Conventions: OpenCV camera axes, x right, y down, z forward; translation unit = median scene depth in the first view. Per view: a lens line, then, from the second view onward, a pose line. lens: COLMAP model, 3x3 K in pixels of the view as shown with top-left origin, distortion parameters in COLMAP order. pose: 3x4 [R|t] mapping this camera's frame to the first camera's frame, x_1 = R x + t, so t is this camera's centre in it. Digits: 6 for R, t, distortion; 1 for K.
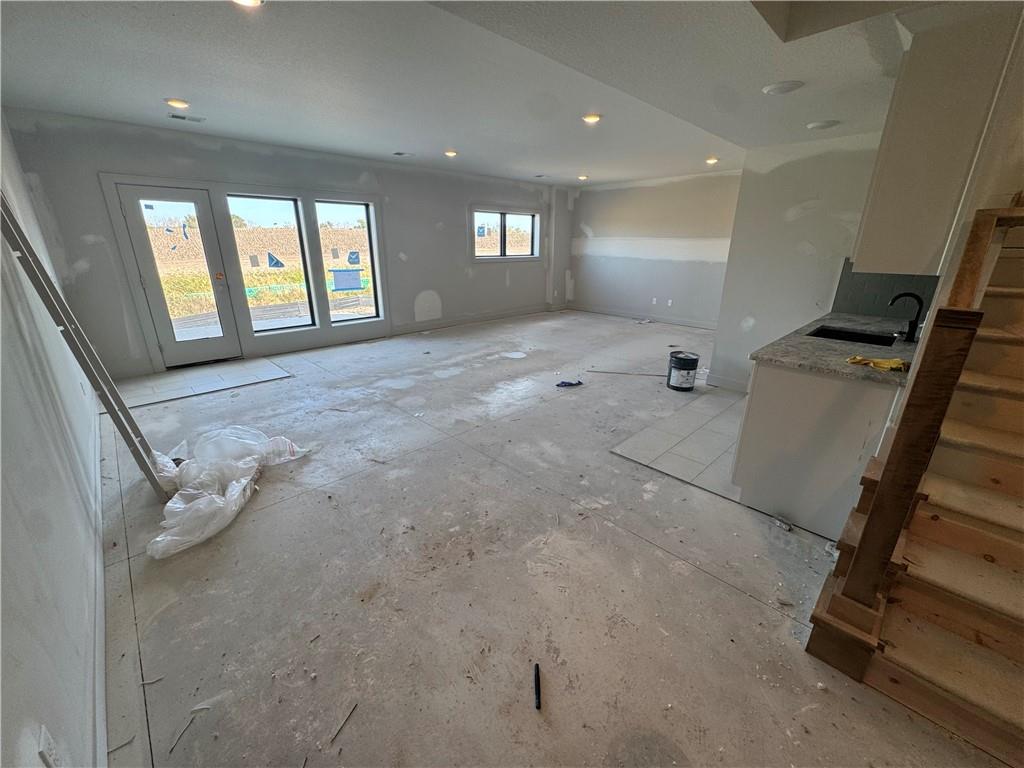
lens RADIAL K [[408.7, 0, 510.3], [0, 408.7, 381.9], [0, 0, 1]] dist [-0.004206, 0.000528]
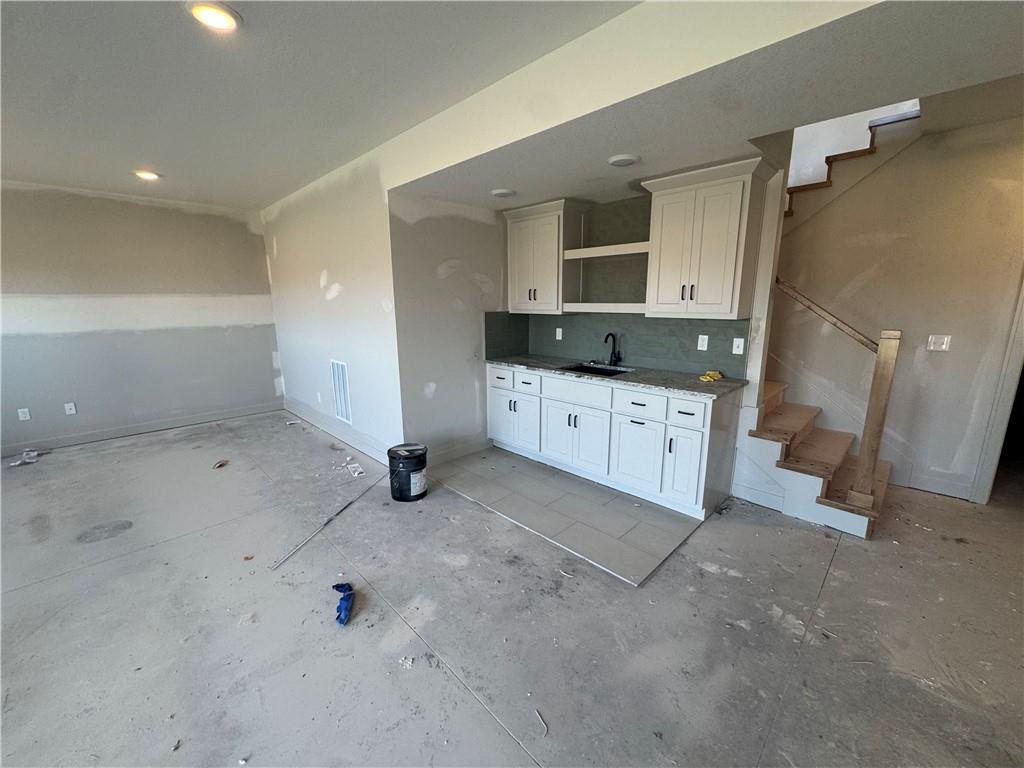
lens RADIAL K [[408.7, 0, 510.0], [0, 408.7, 381.8], [0, 0, 1]] dist [-0.004206, 0.000528]
pose [[-0.014257, -0.205875, 0.978474, -0.323144], [0.326913, 0.923835, 0.199142, -0.322893], [-0.944947, 0.322715, 0.054132, 0.914092]]
